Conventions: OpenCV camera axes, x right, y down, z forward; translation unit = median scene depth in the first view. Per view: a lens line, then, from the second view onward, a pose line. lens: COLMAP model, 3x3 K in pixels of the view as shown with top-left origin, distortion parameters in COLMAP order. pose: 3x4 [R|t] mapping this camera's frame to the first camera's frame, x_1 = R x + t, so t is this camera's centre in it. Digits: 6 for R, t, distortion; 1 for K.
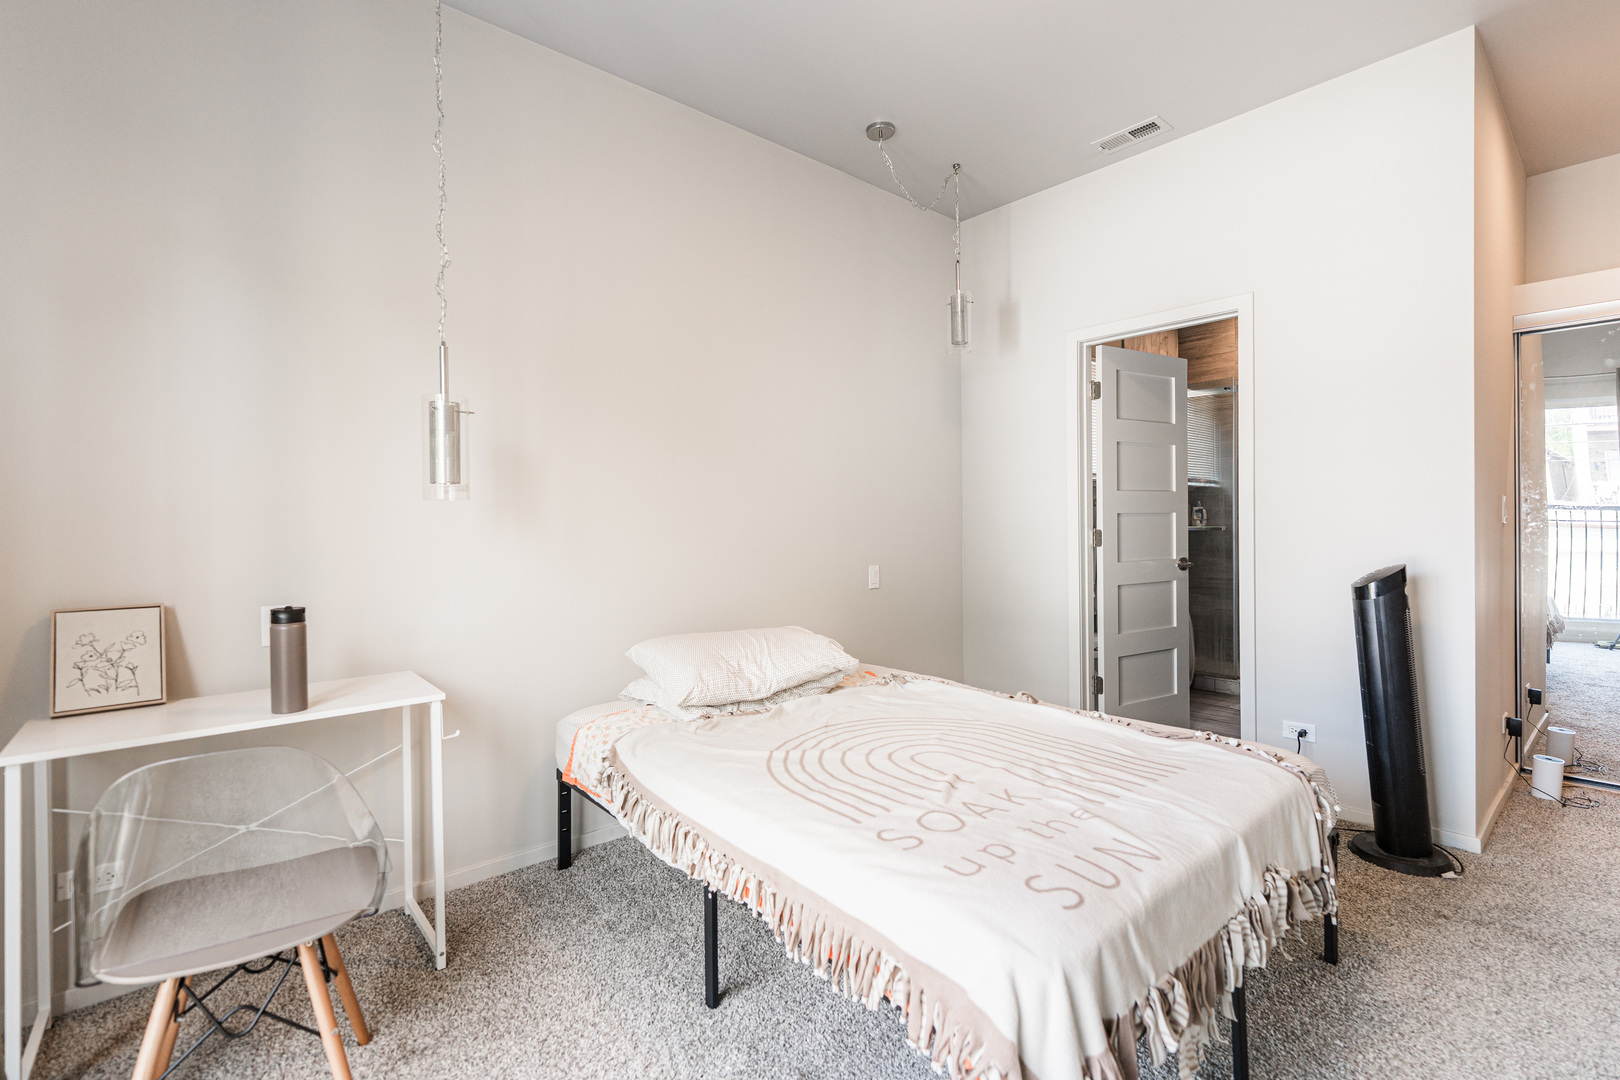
lens RADIAL K [[688.7, 0, 797.5], [0, 688.7, 527.1], [0, 0, 1]] dist [-0.001004, -0.000323]
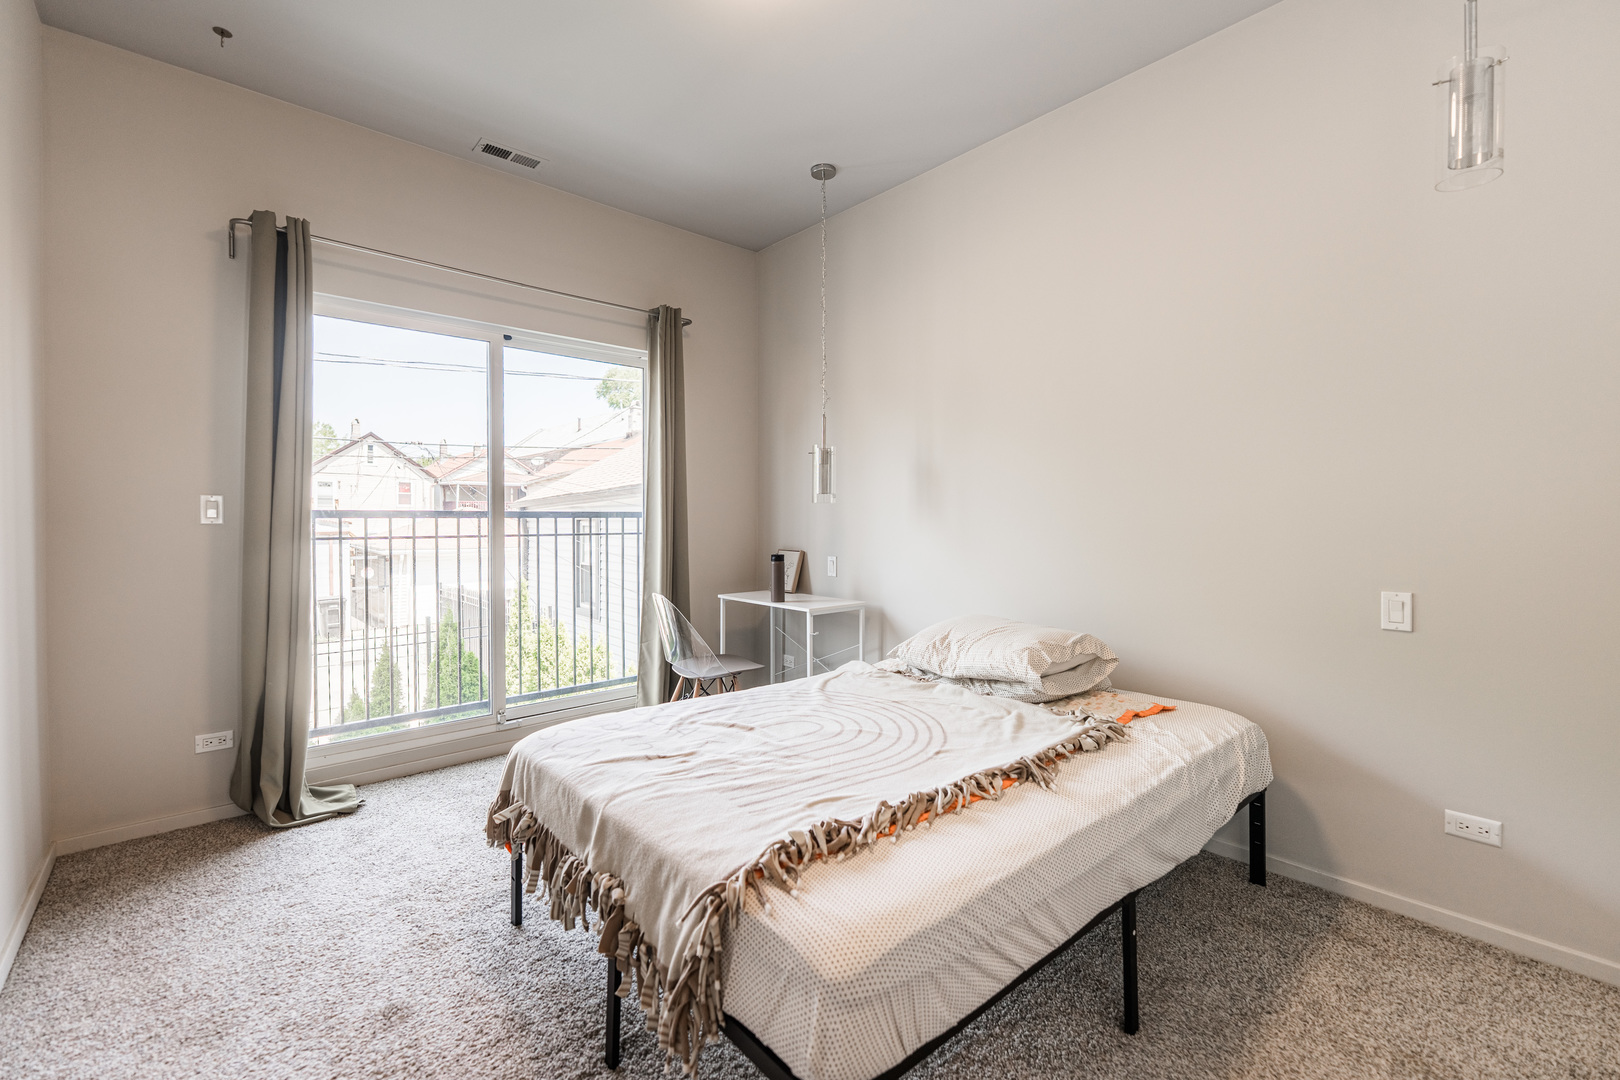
lens RADIAL K [[688.7, 0, 797.5], [0, 688.7, 527.1], [0, 0, 1]] dist [-0.001004, -0.000323]
pose [[0.001762, 0.020824, -0.999782, 1.120653], [-0.007327, 0.999757, 0.020811, -0.006681], [0.999972, 0.007289, 0.001914, 0.845223]]
